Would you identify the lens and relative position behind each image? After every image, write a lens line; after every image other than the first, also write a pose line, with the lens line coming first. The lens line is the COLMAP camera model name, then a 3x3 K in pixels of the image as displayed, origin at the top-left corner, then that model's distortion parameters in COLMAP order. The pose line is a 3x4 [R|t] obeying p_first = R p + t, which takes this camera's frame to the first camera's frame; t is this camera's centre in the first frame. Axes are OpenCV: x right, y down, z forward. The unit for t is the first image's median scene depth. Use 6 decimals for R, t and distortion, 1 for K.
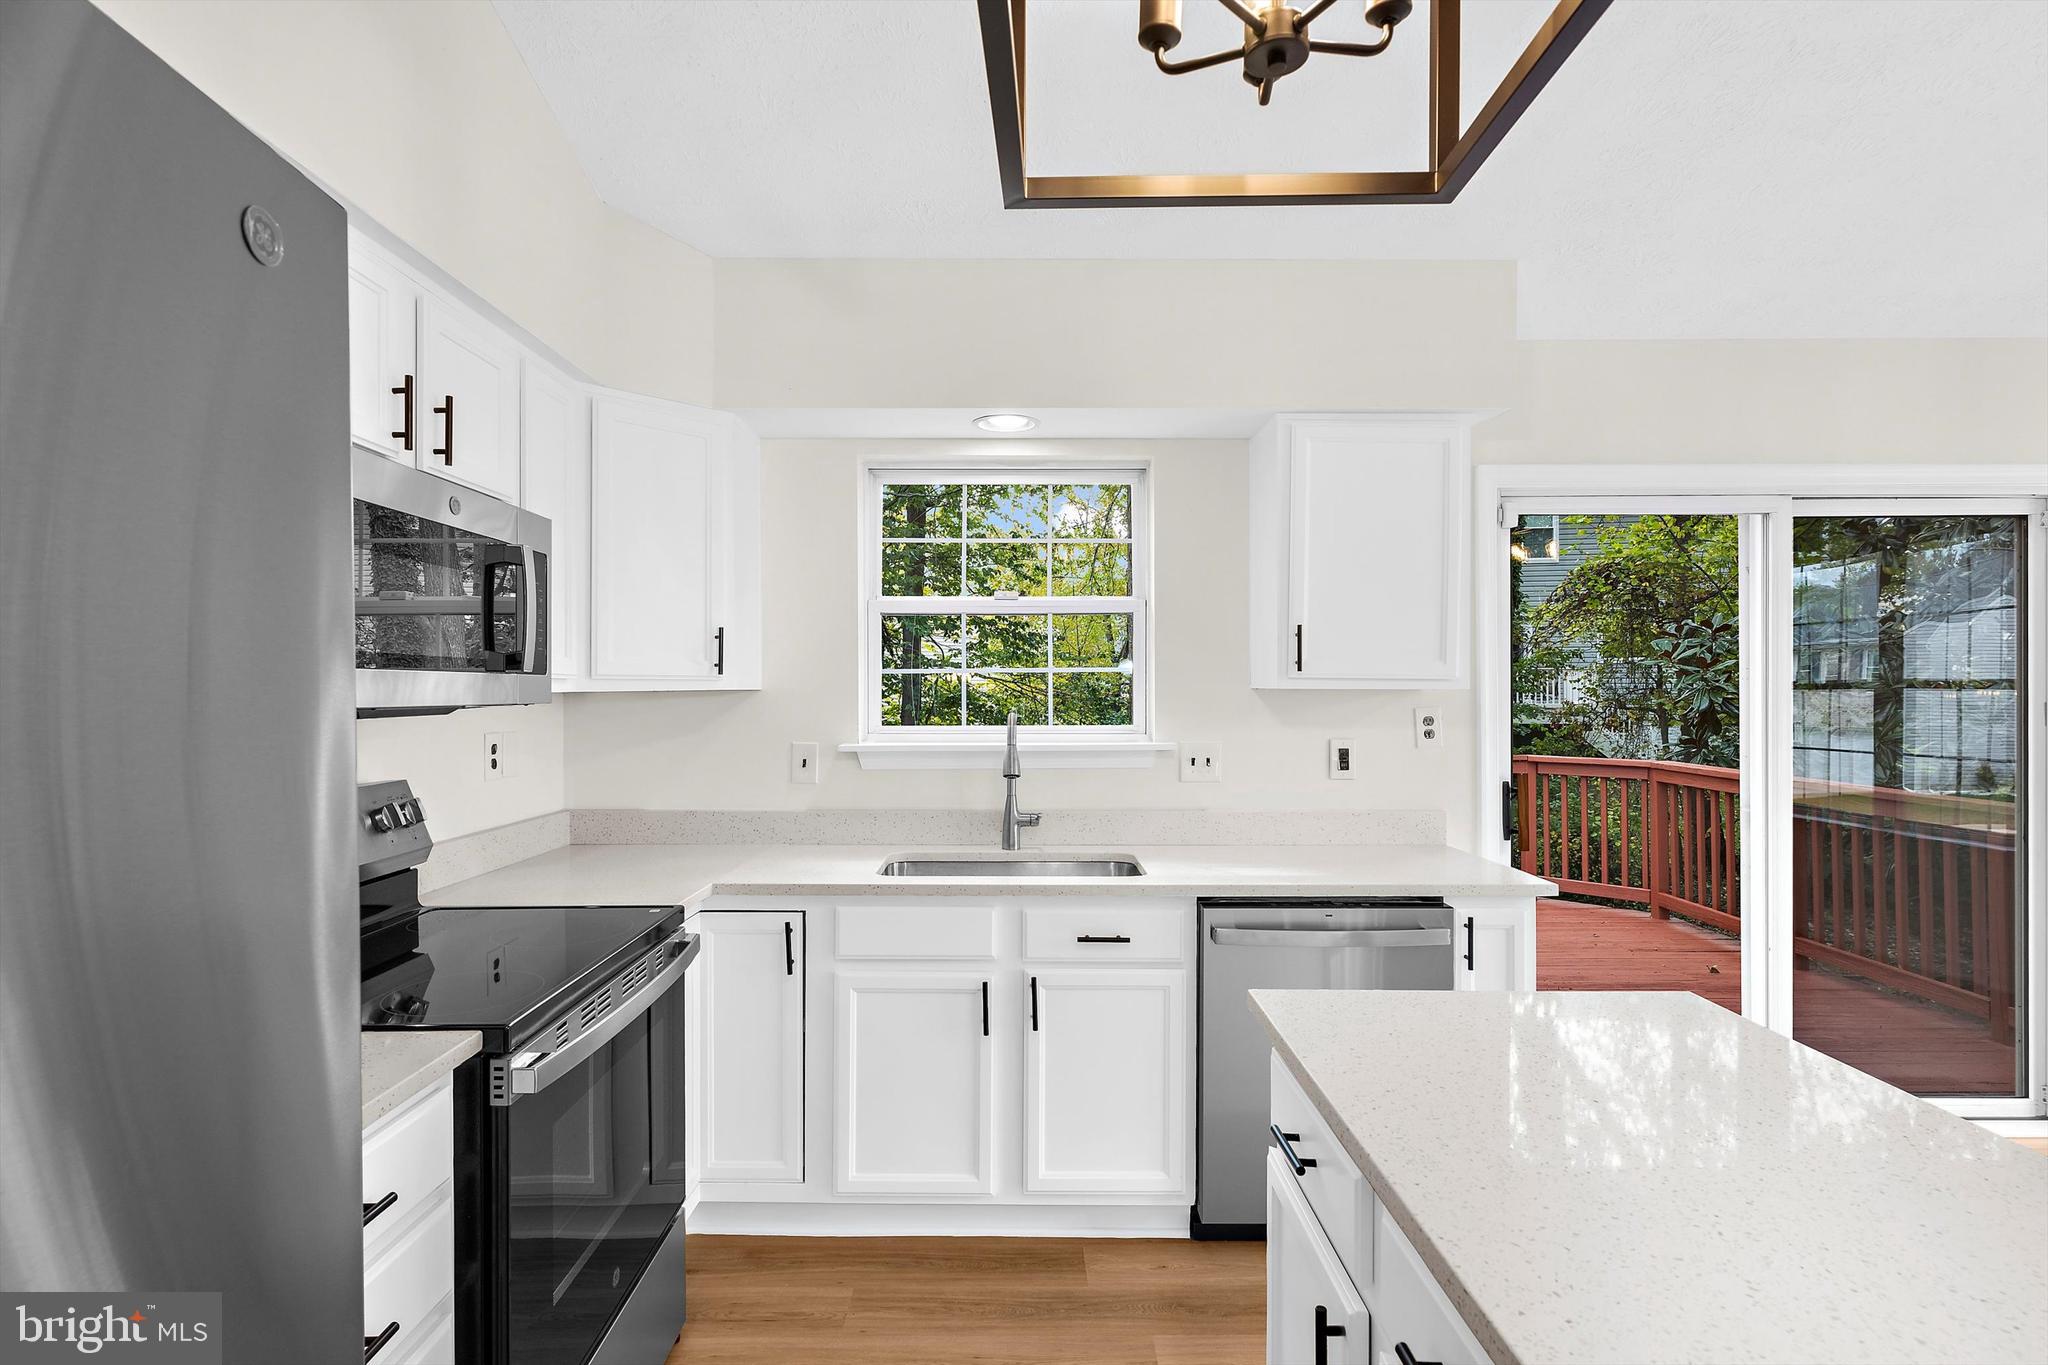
lens RADIAL K [[1014.0, 0, 1021.4], [0, 1014.0, 687.9], [0, 0, 1]] dist [0.000969, 0.000223]
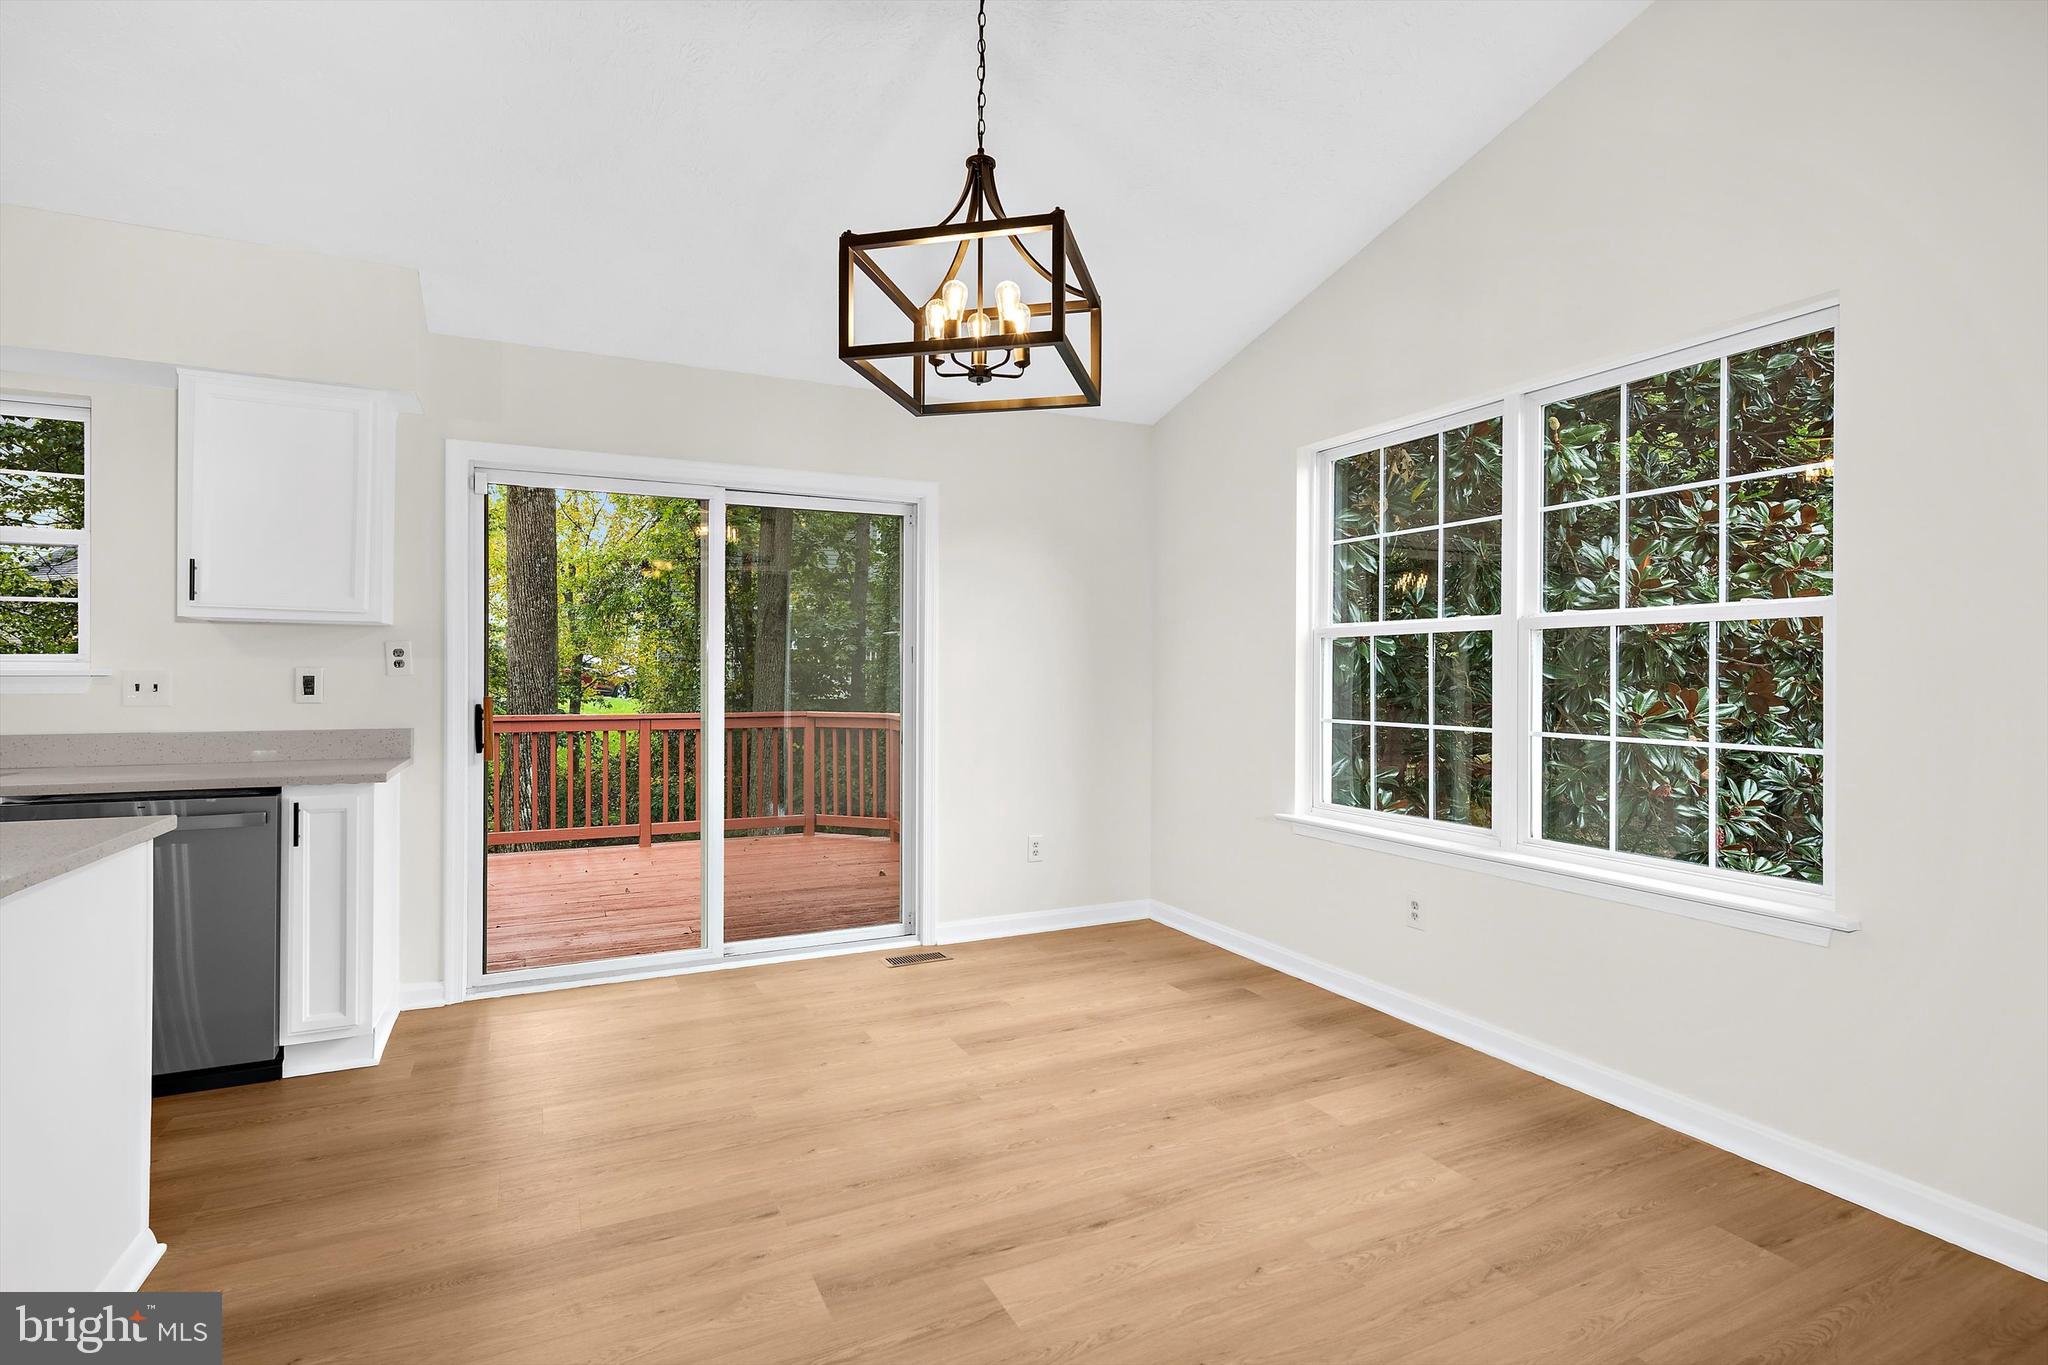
lens RADIAL K [[989.7, 0, 1021.5], [0, 989.7, 671.9], [0, 0, 1]] dist [0.000395, 0.000357]
pose [[0.897448, 0.007824, 0.441051, 0.544115], [-0.007784, 0.999968, -0.001900, 0.051292], [-0.441051, -0.001728, 0.897480, -0.343694]]
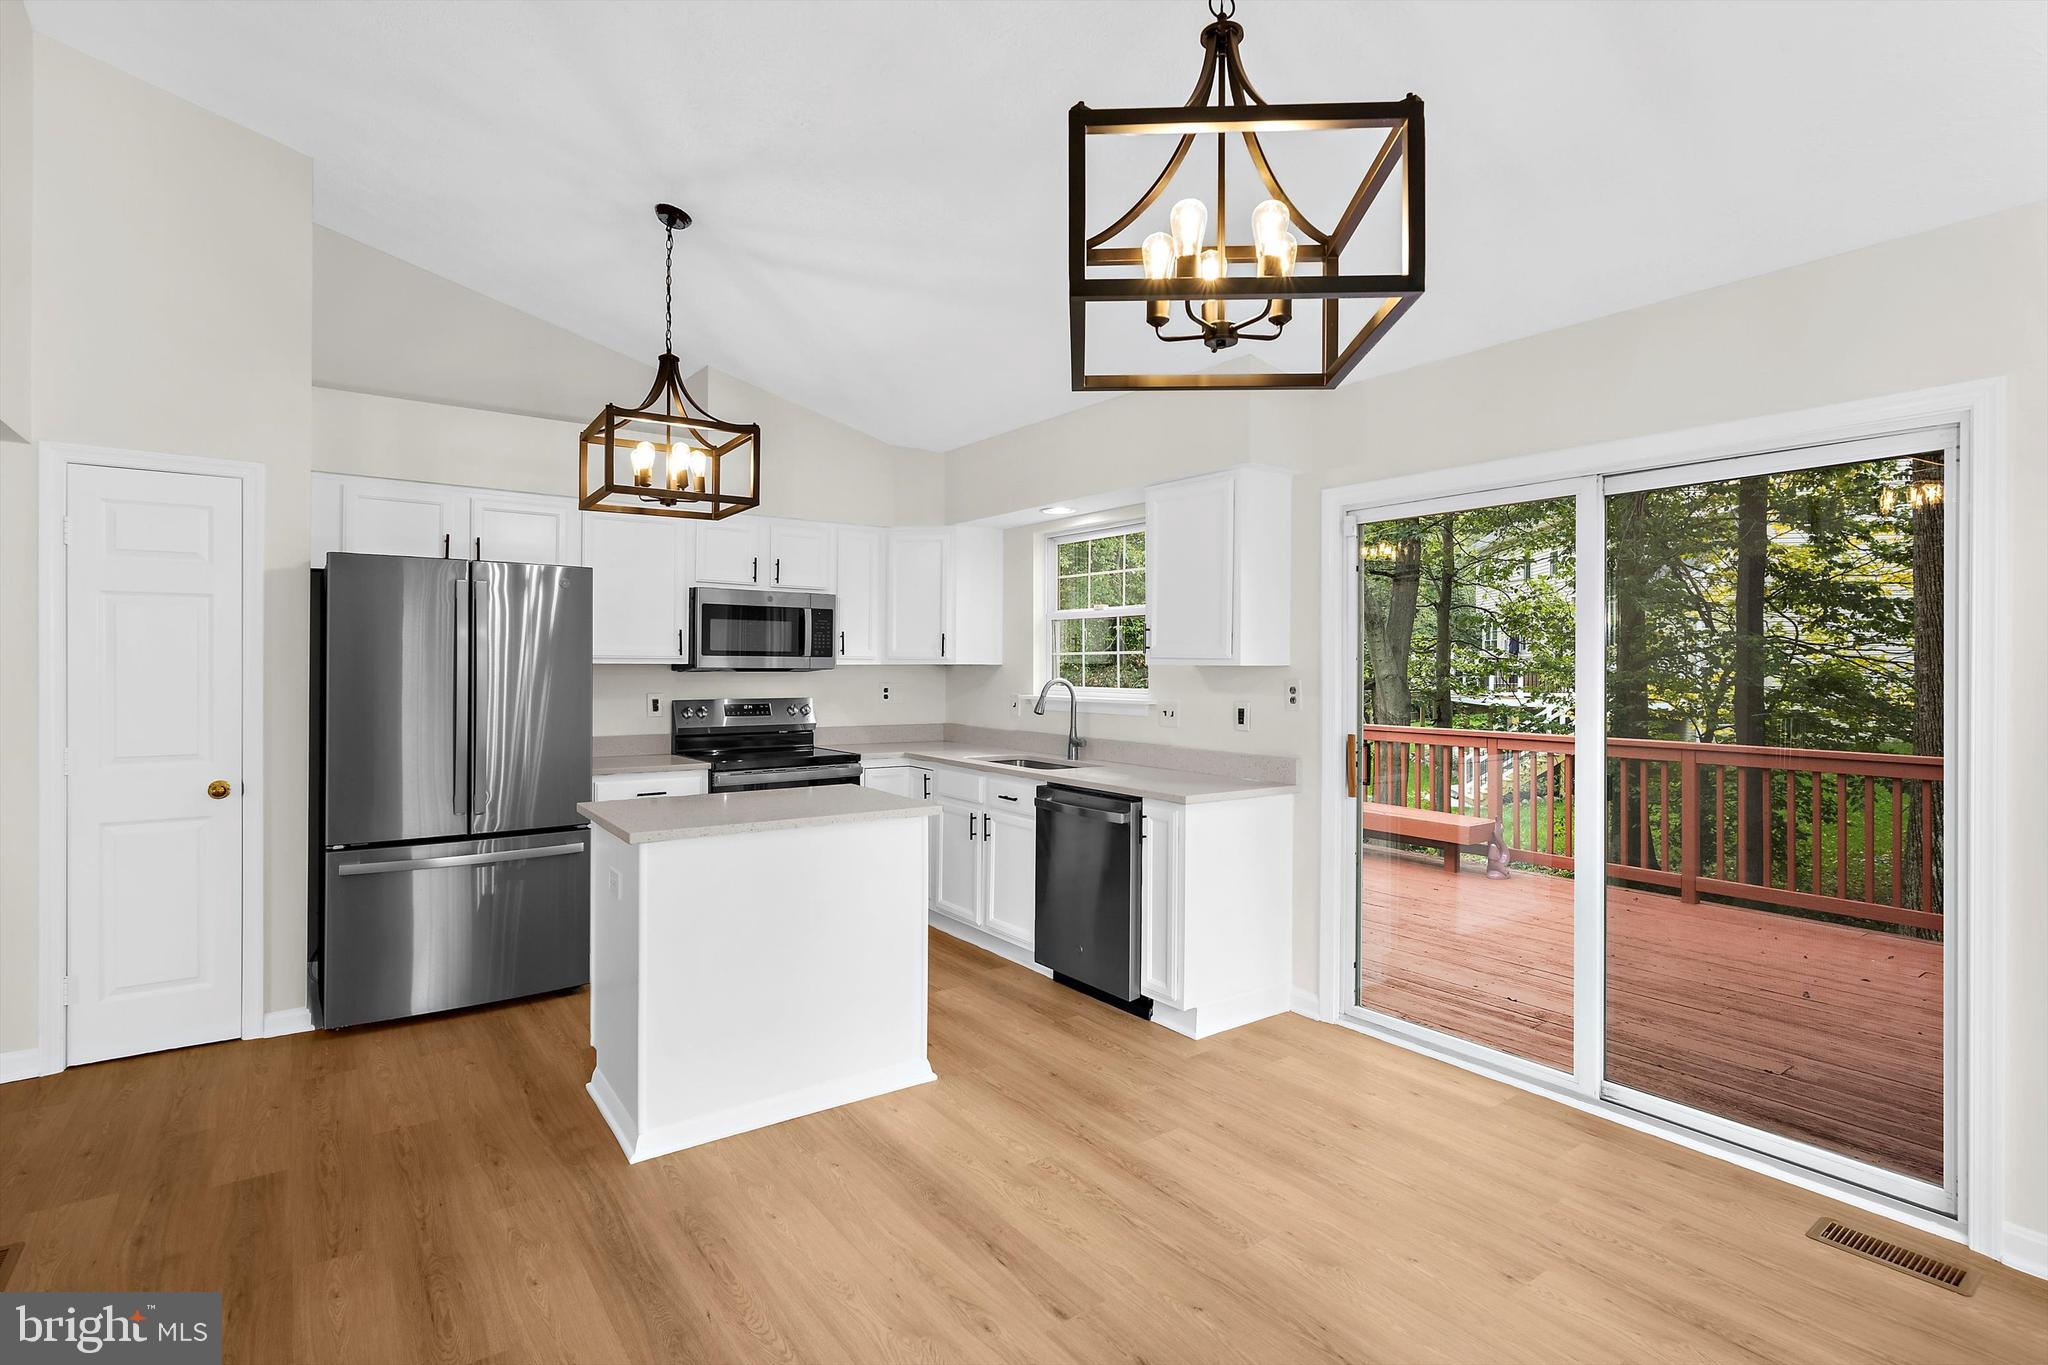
lens RADIAL K [[989.7, 0, 1021.5], [0, 989.7, 671.9], [0, 0, 1]] dist [0.000395, 0.000357]
pose [[0.586997, 0.010384, -0.809522, 1.233586], [-0.003738, 0.999942, 0.010116, -0.002701], [0.809580, -0.002912, 0.587002, -0.035678]]
